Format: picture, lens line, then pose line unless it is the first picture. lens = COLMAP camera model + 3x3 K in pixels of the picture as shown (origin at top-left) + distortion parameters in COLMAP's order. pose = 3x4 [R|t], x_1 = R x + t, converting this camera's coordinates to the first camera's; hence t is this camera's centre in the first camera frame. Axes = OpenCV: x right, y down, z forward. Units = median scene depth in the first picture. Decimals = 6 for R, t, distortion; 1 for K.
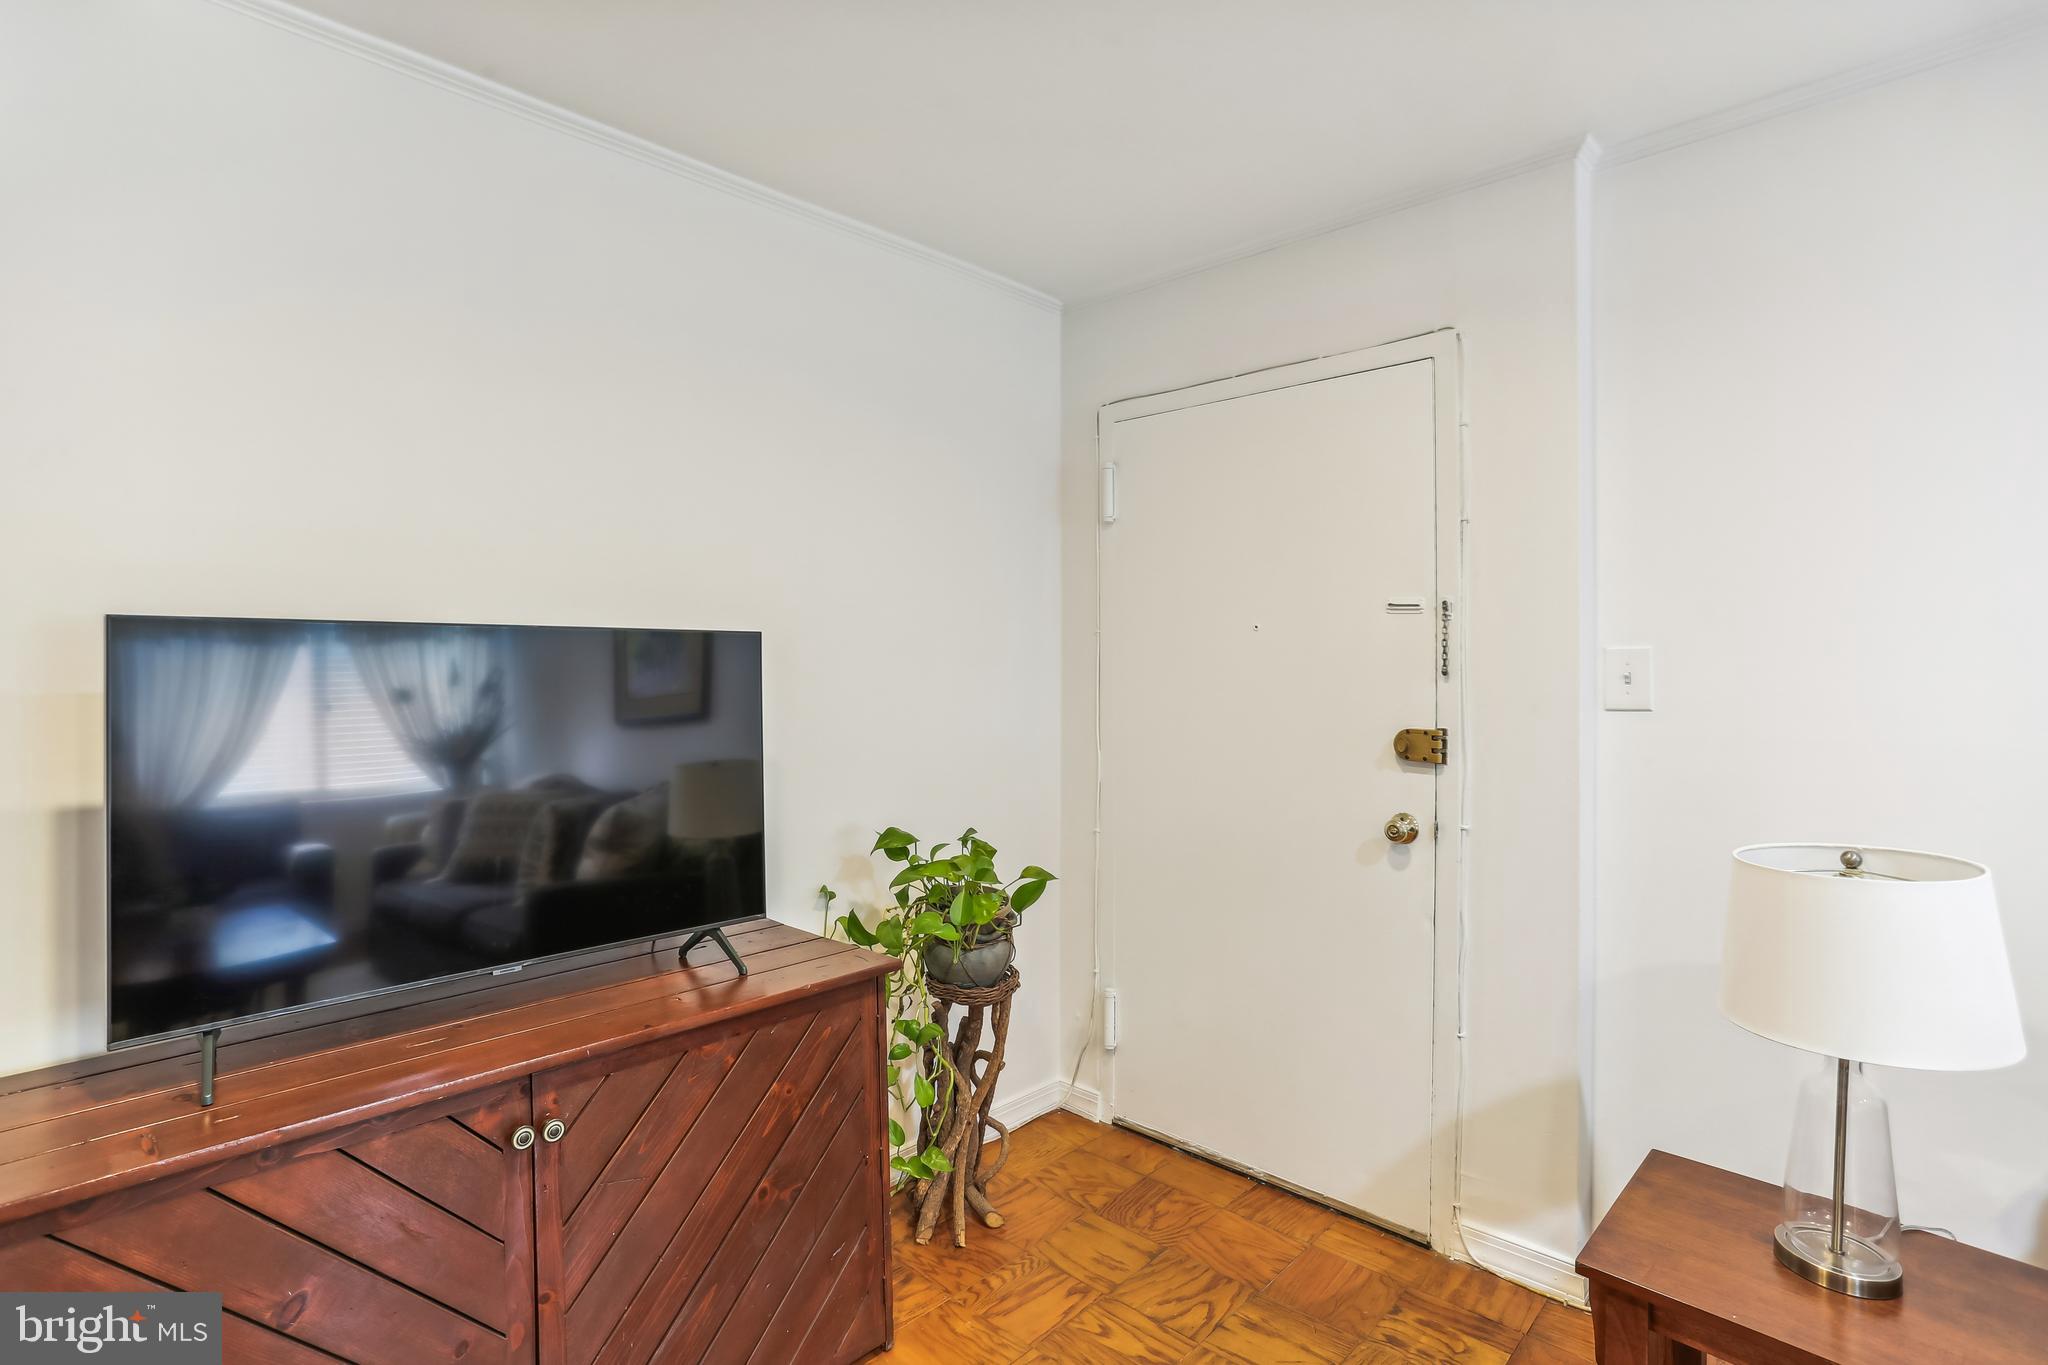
lens RADIAL K [[1004.7, 0, 1022.2], [0, 1004.7, 666.0], [0, 0, 1]] dist [-0.060036, 0.030442]
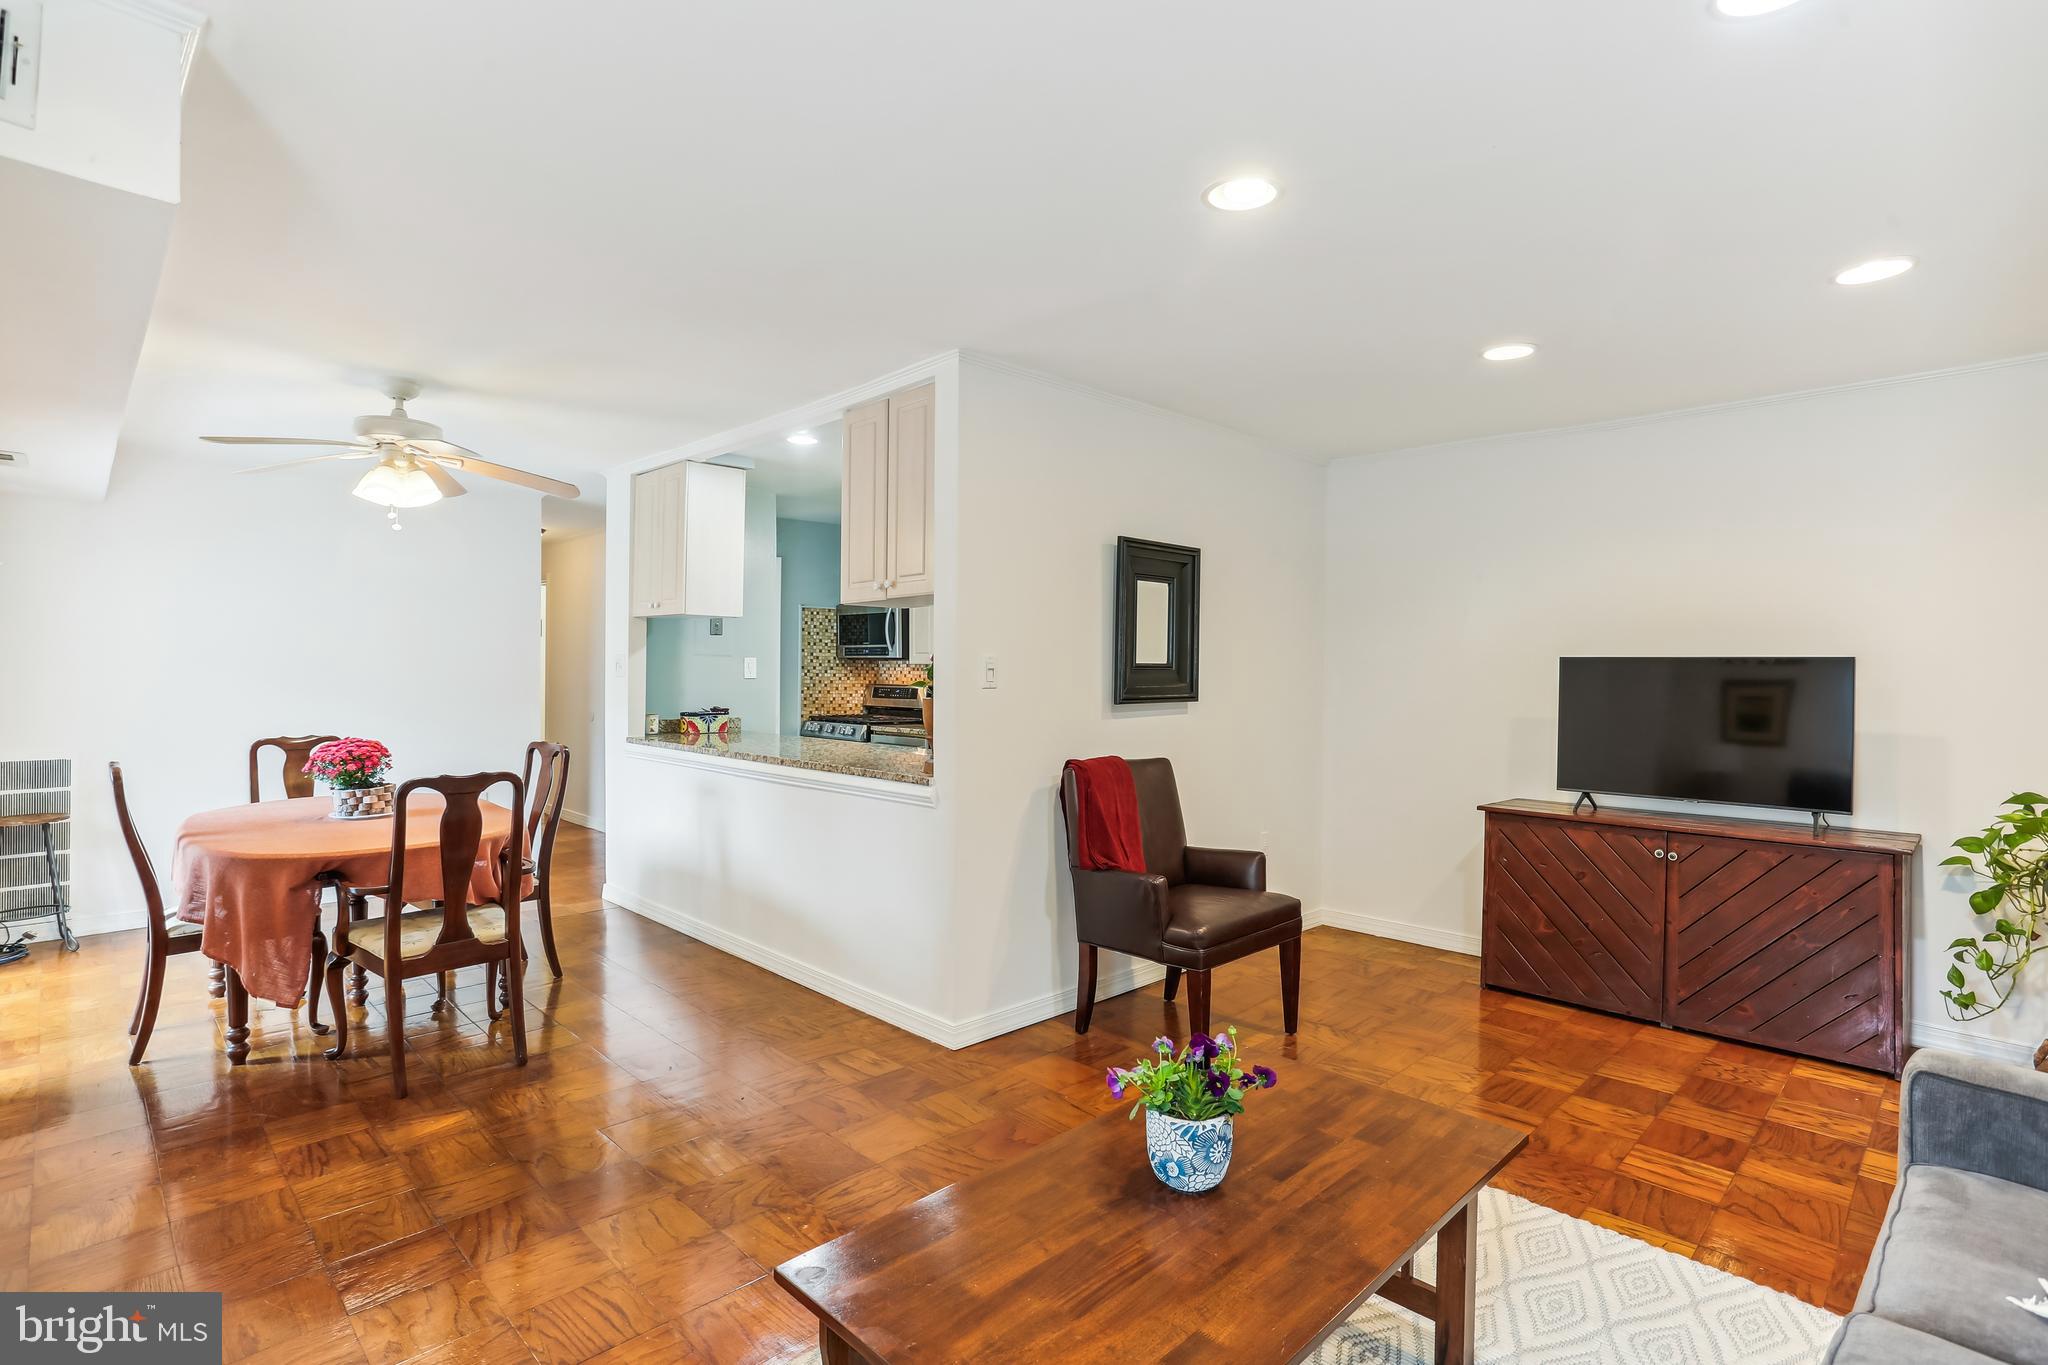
lens RADIAL K [[1004.7, 0, 1025.2], [0, 1004.7, 675.4], [0, 0, 1]] dist [-0.060036, 0.030442]
pose [[-0.046313, 0.001965, -0.998925, 1.329551], [-0.006627, 0.999975, 0.002274, 0.003200], [0.998905, 0.006726, -0.046299, -0.353292]]
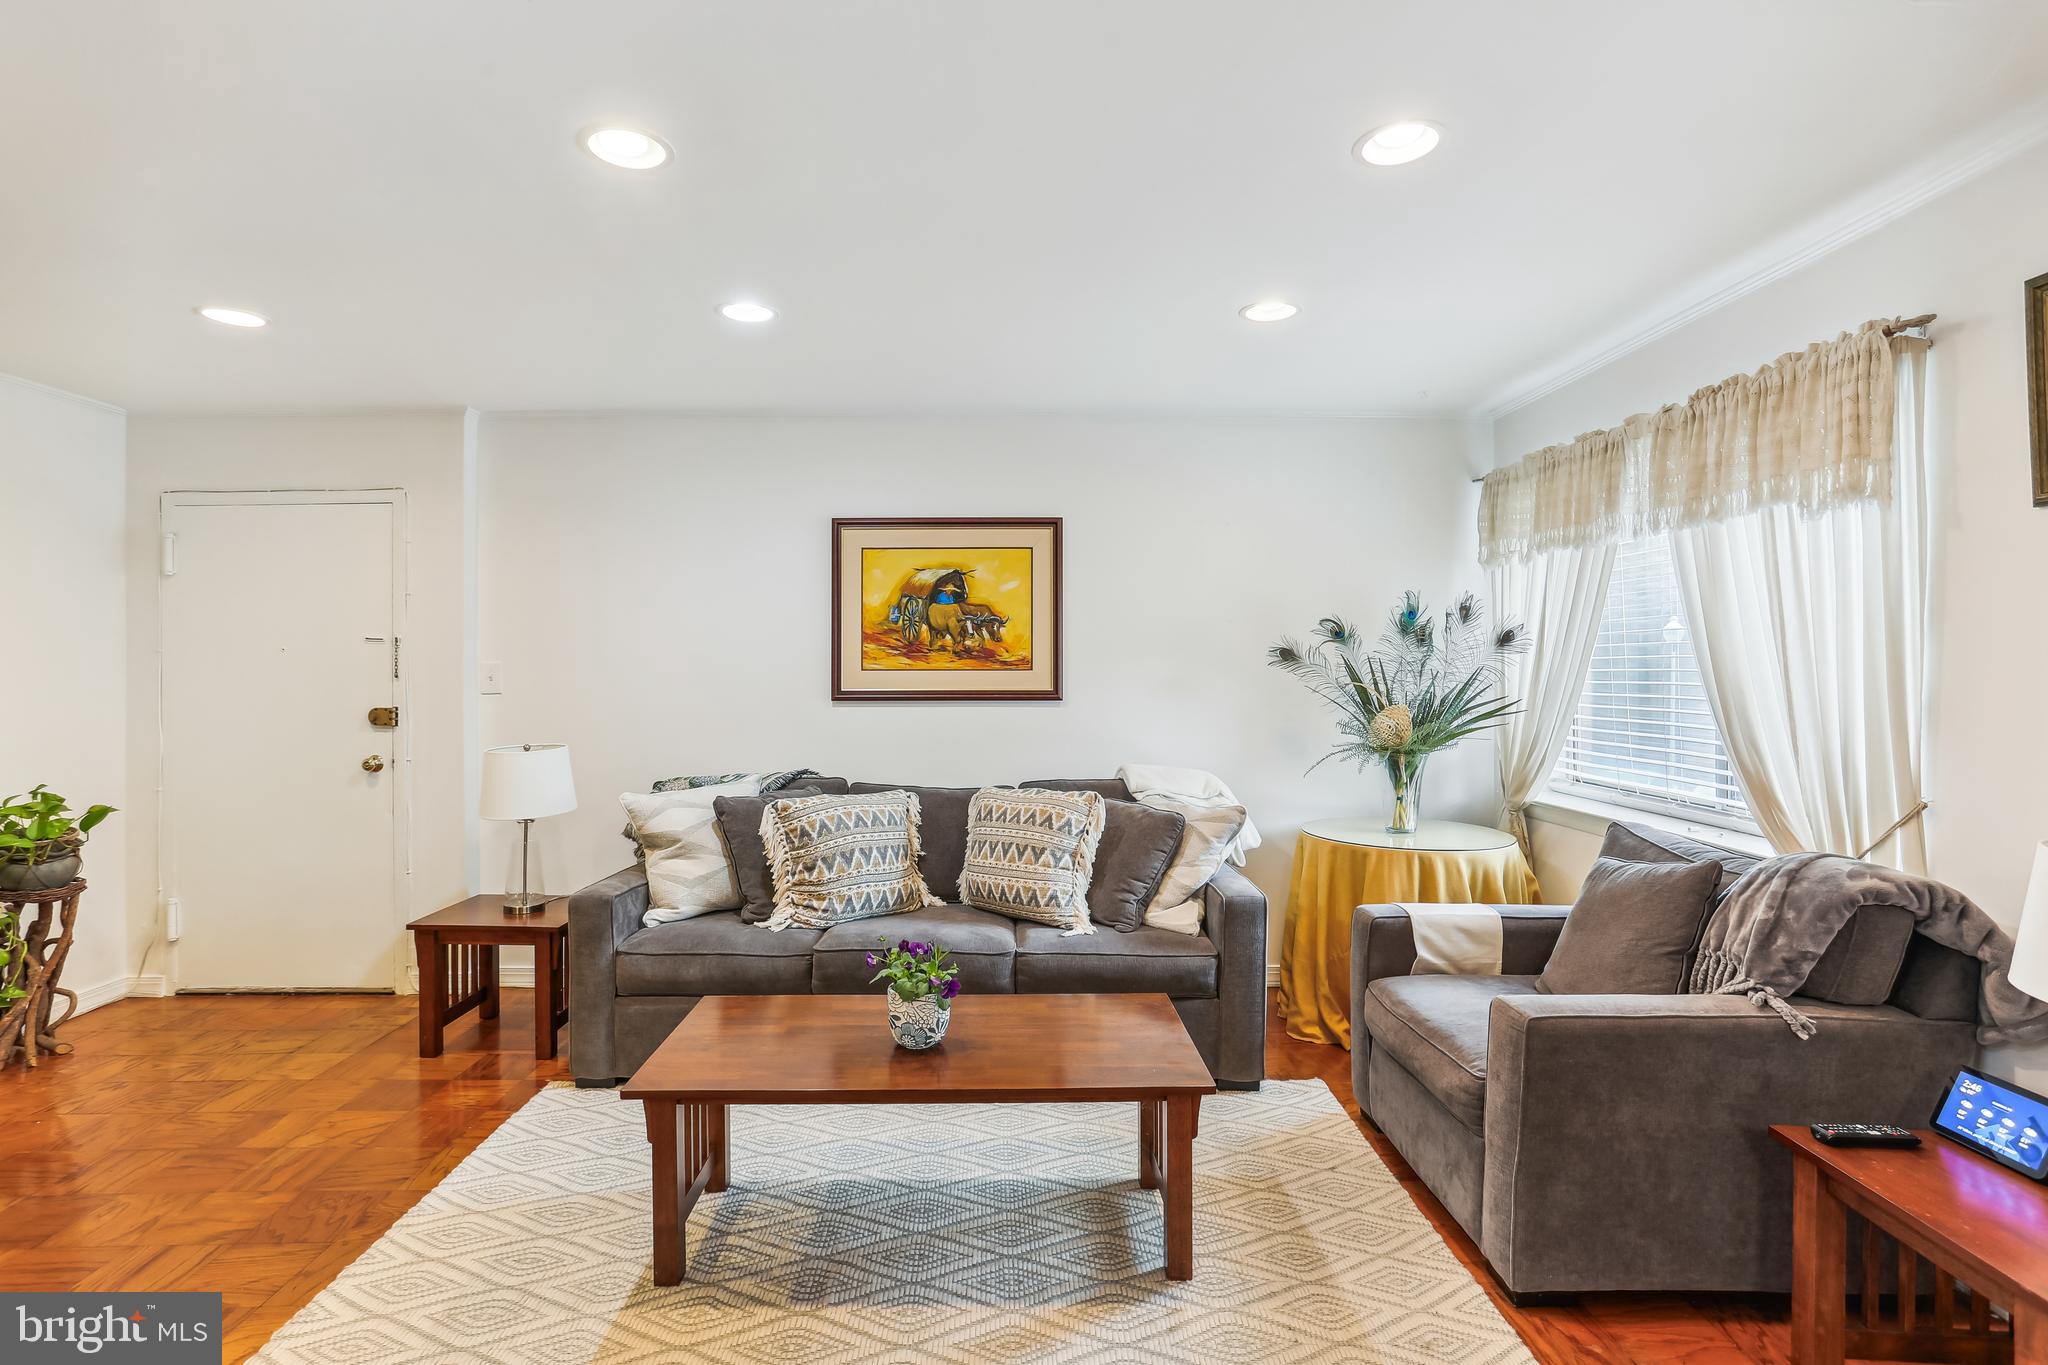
lens RADIAL K [[1004.7, 0, 1004.9], [0, 1004.7, 657.3], [0, 0, 1]] dist [-0.060036, 0.030442]
pose [[0.723554, 0.000667, 0.690268, -0.016858], [0.005012, 0.999968, -0.006220, -0.010273], [-0.690250, 0.007960, 0.723527, -1.061566]]
